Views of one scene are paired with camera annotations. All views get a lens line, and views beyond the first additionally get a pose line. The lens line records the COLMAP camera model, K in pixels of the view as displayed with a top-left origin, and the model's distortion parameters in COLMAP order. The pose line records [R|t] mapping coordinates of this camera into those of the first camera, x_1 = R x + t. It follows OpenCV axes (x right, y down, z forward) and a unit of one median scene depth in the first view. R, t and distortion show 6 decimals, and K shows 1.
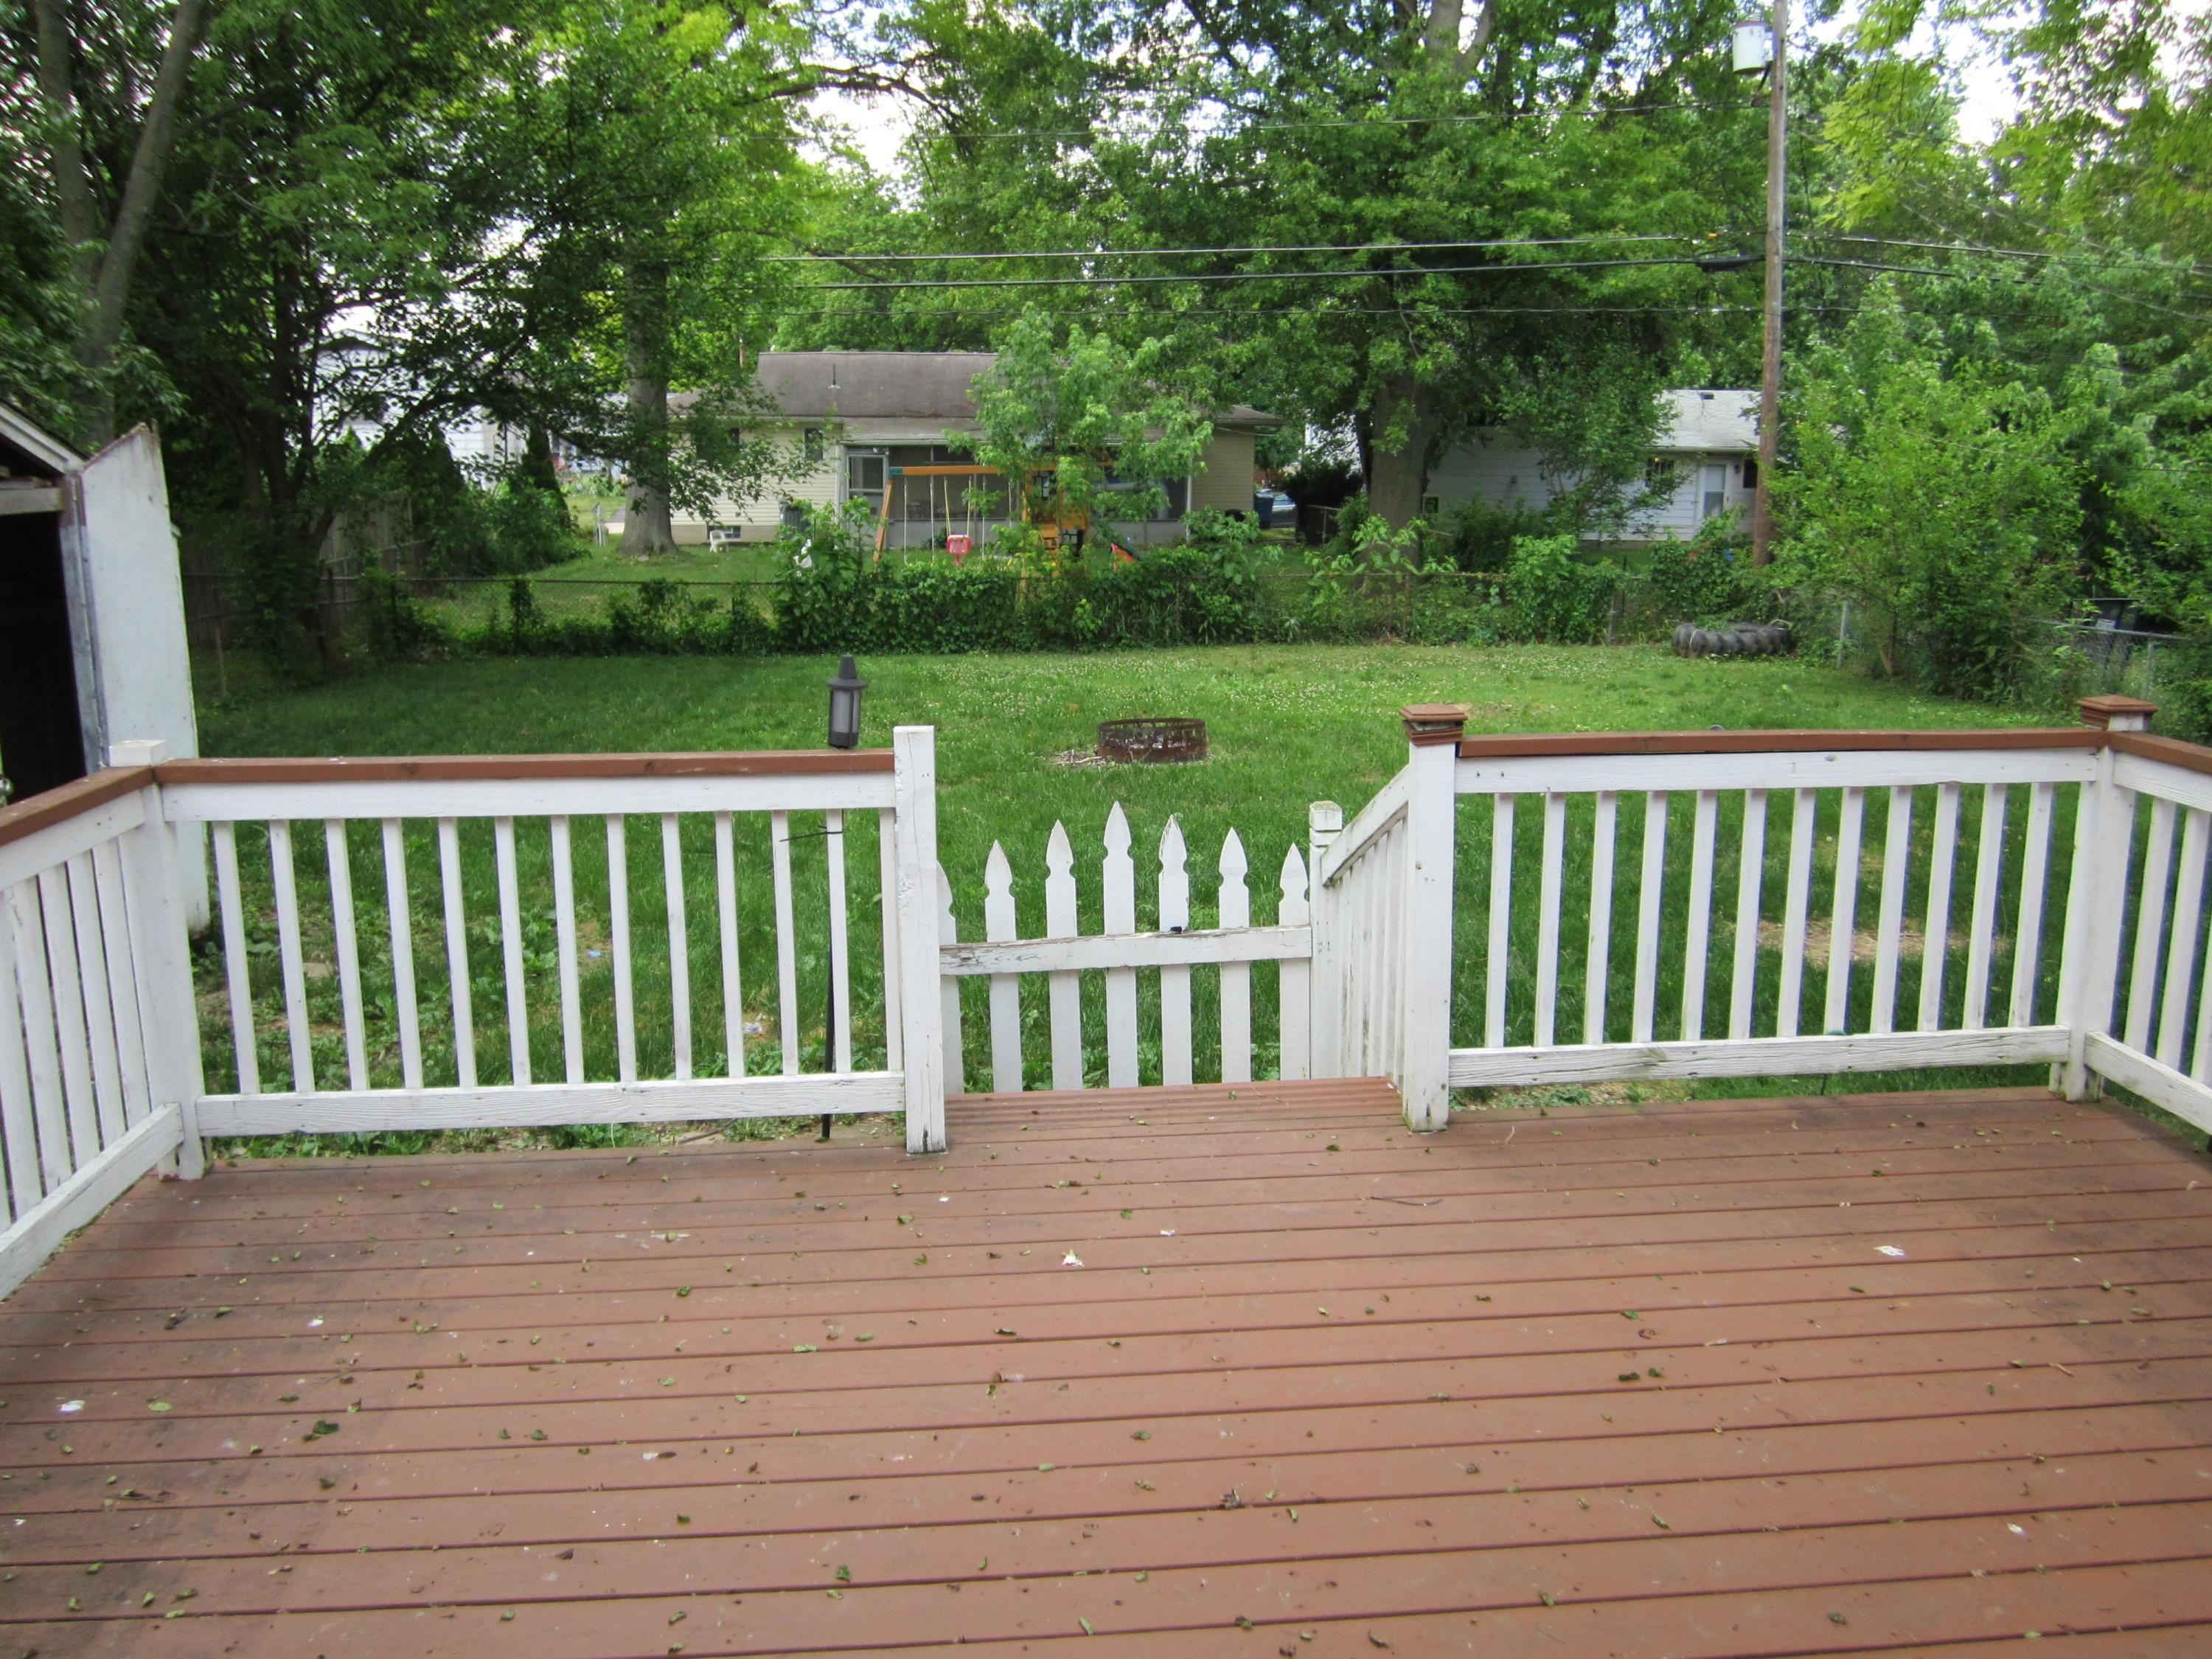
lens RADIAL K [[1836.0, 0, 1108.6], [0, 1836.0, 830.0], [0, 0, 1]] dist [-0.052581, 0.013376]
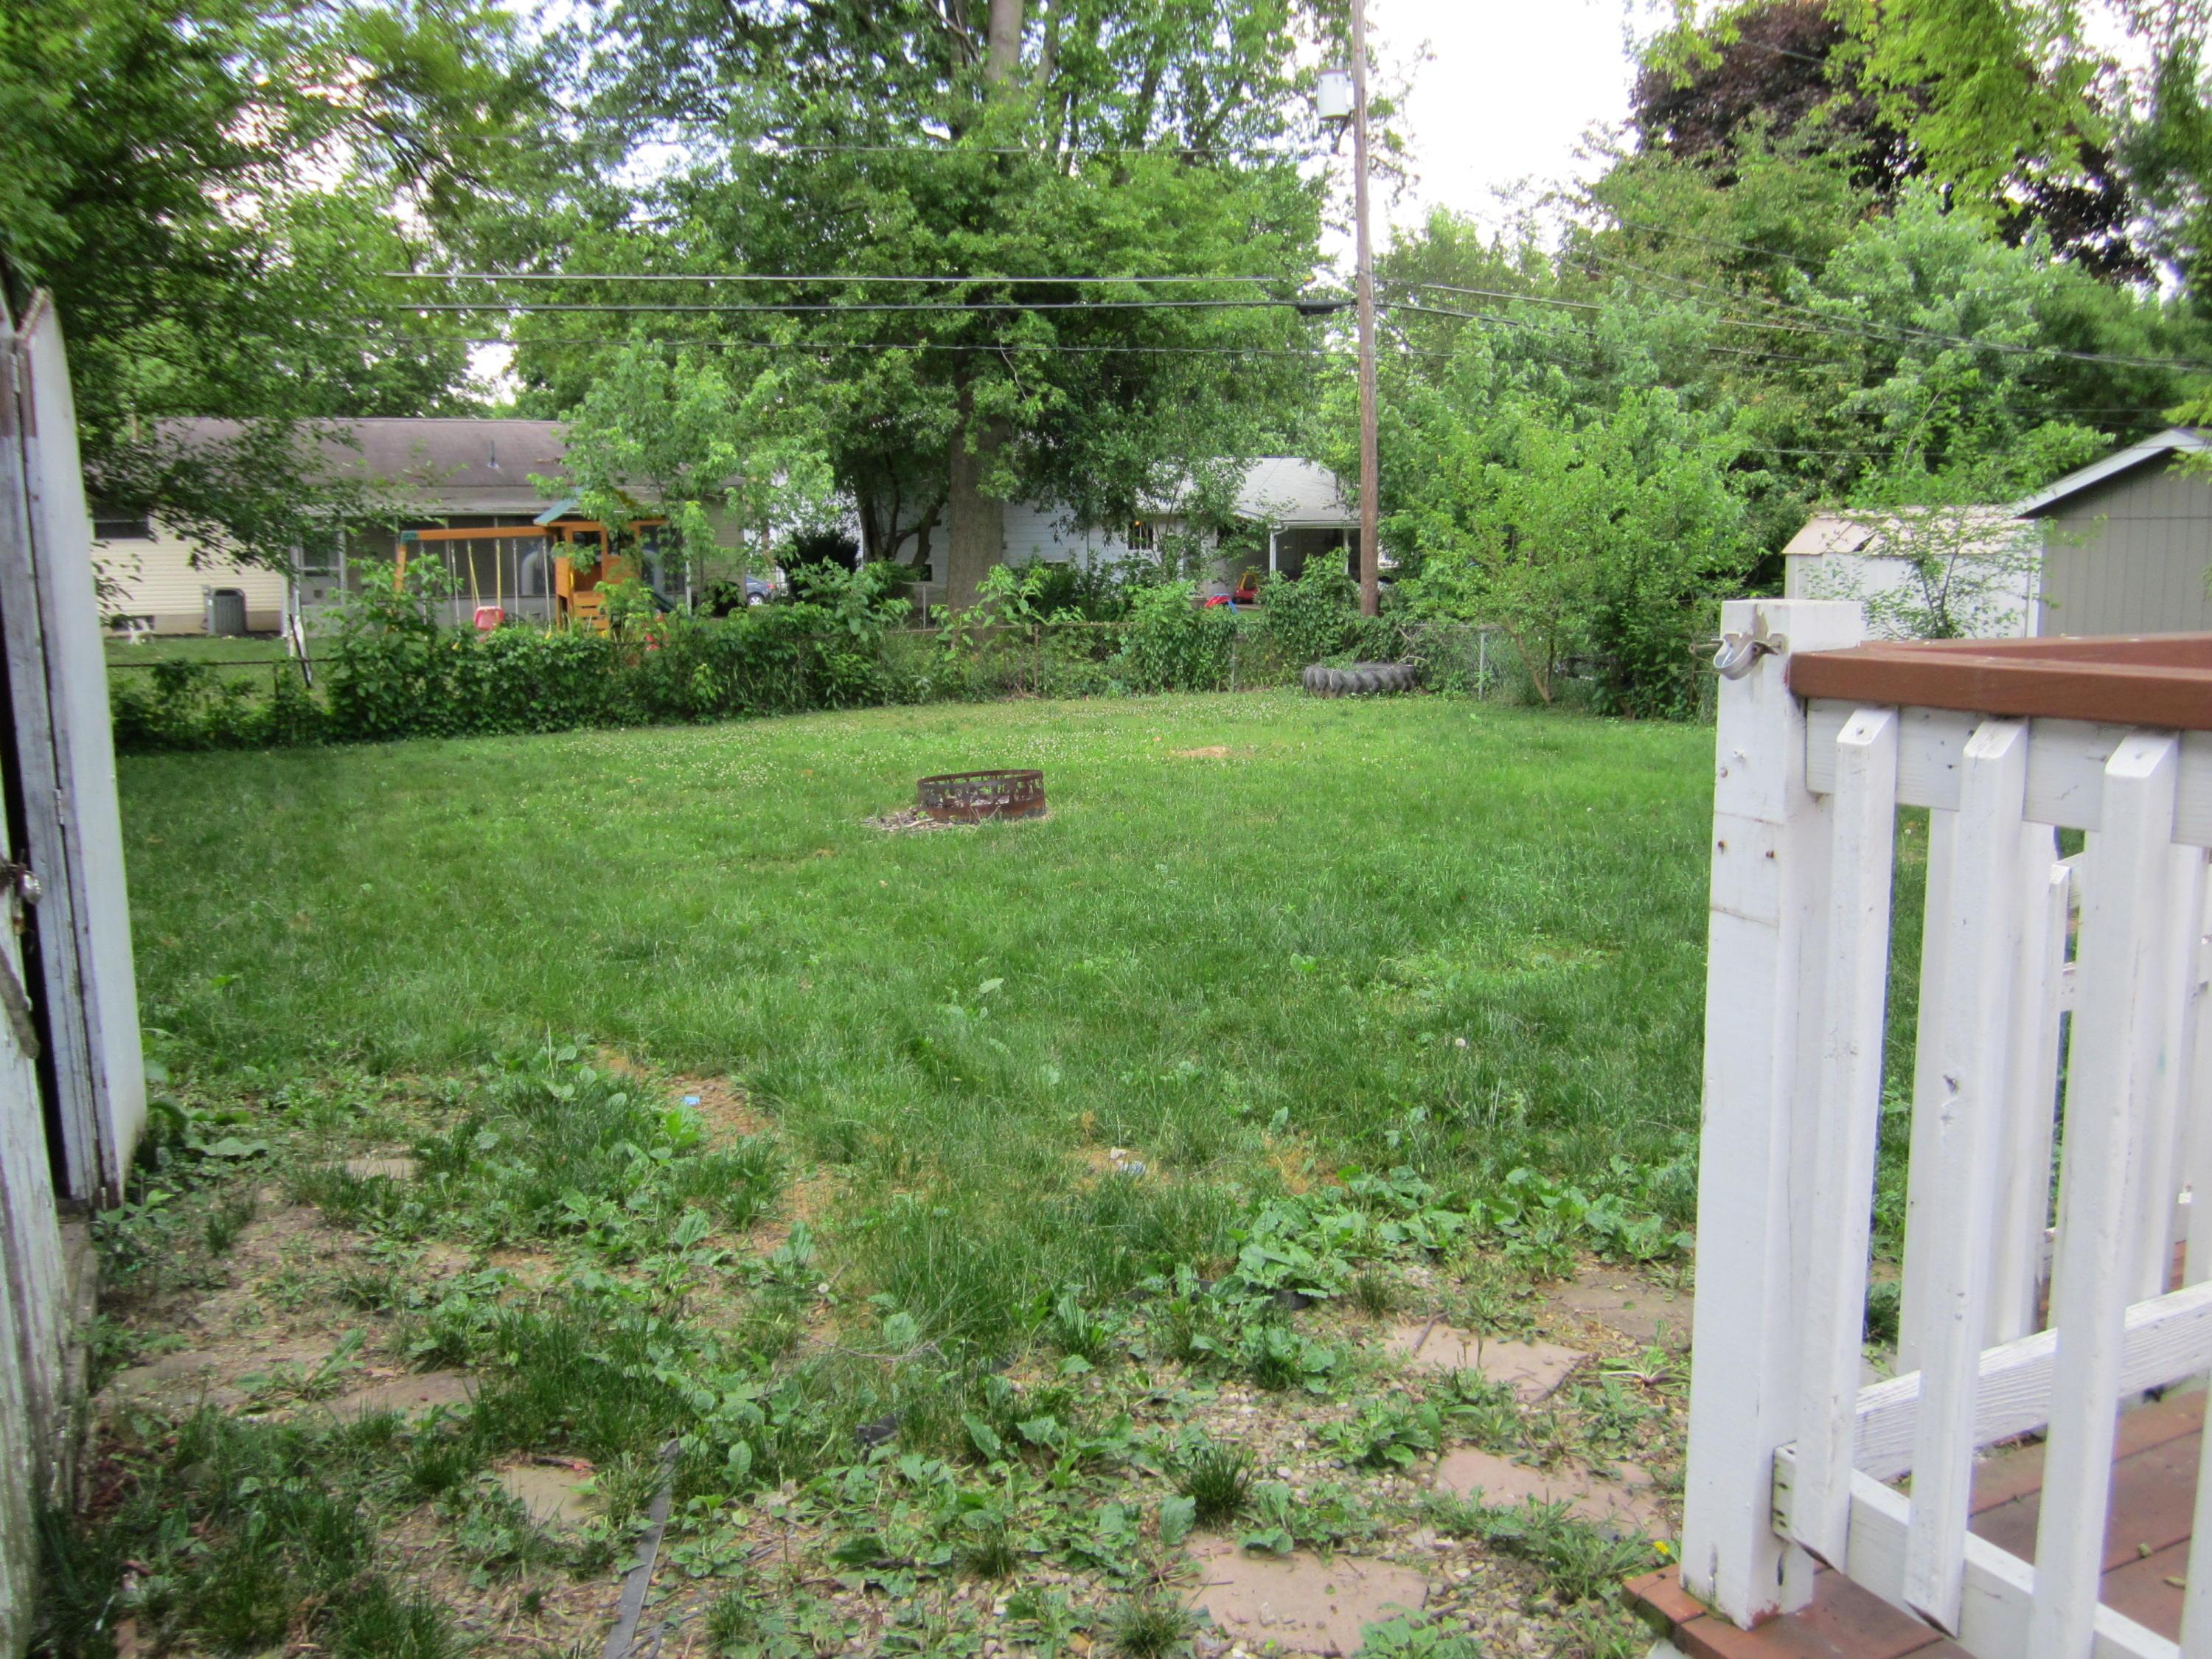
lens RADIAL K [[1836.0, 0, 1108.3], [0, 1836.0, 850.7], [0, 0, 1]] dist [-0.052581, 0.013376]
pose [[0.938429, -0.071039, 0.338091, -0.136345], [0.083764, 0.996216, -0.023179, 0.001116], [-0.335165, 0.050072, 0.940828, 0.107731]]
